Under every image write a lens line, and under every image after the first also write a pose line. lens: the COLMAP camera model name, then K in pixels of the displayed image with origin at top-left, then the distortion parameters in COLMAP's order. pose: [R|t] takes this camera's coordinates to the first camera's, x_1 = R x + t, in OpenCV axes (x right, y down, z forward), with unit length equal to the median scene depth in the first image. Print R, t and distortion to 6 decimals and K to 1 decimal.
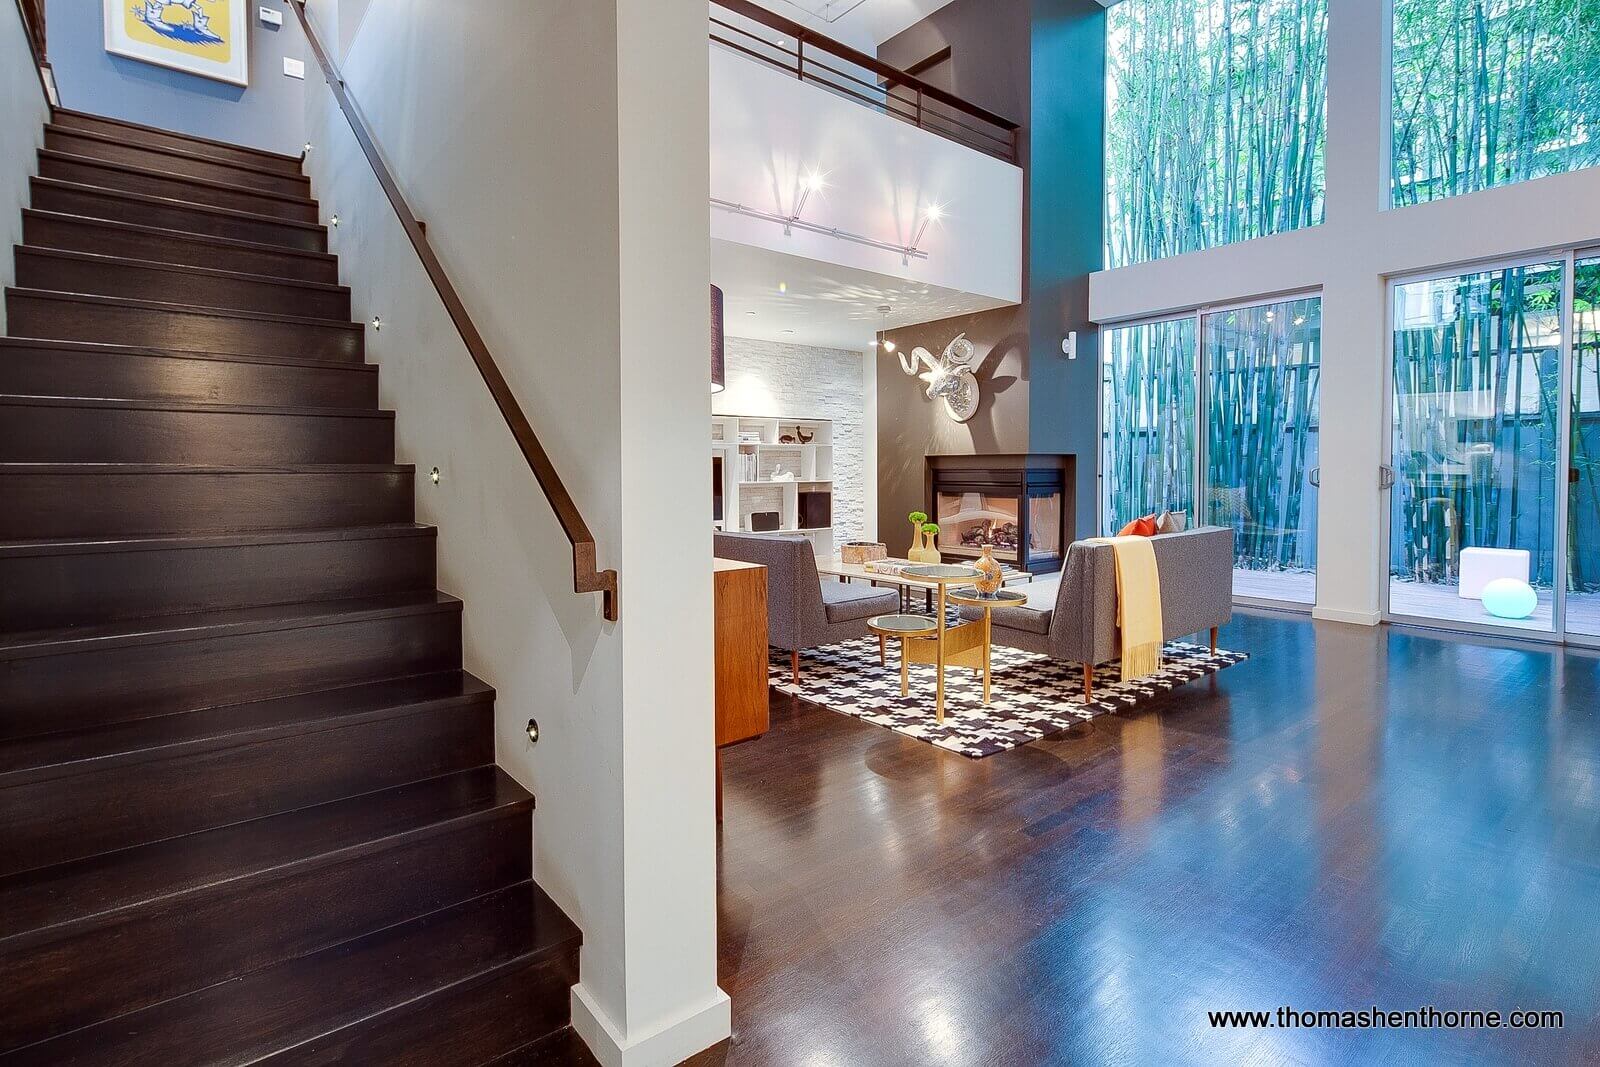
lens RADIAL K [[794.1, 0, 786.4], [0, 794.1, 519.1], [0, 0, 1]] dist [0.001560, 0.000164]
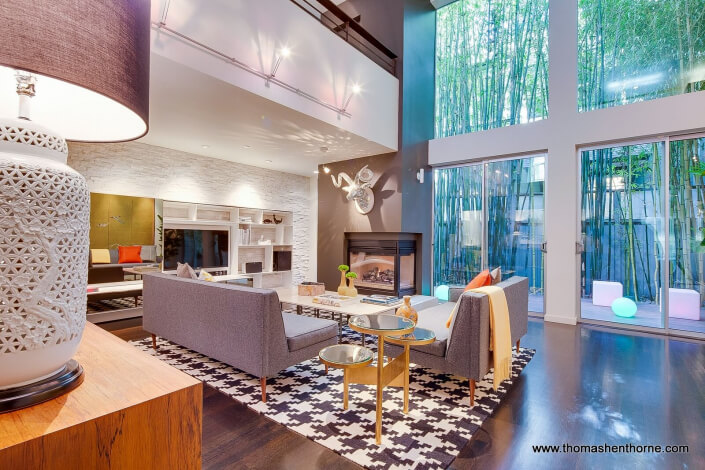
lens RADIAL K [[349.9, 0, 346.5], [0, 349.9, 228.7], [0, 0, 1]] dist [0.001560, 0.000164]
pose [[0.977198, 0.023381, 0.211040, 0.010692], [-0.004182, 0.995845, -0.090967, -0.016244], [-0.212290, 0.088010, 0.973235, 0.238398]]
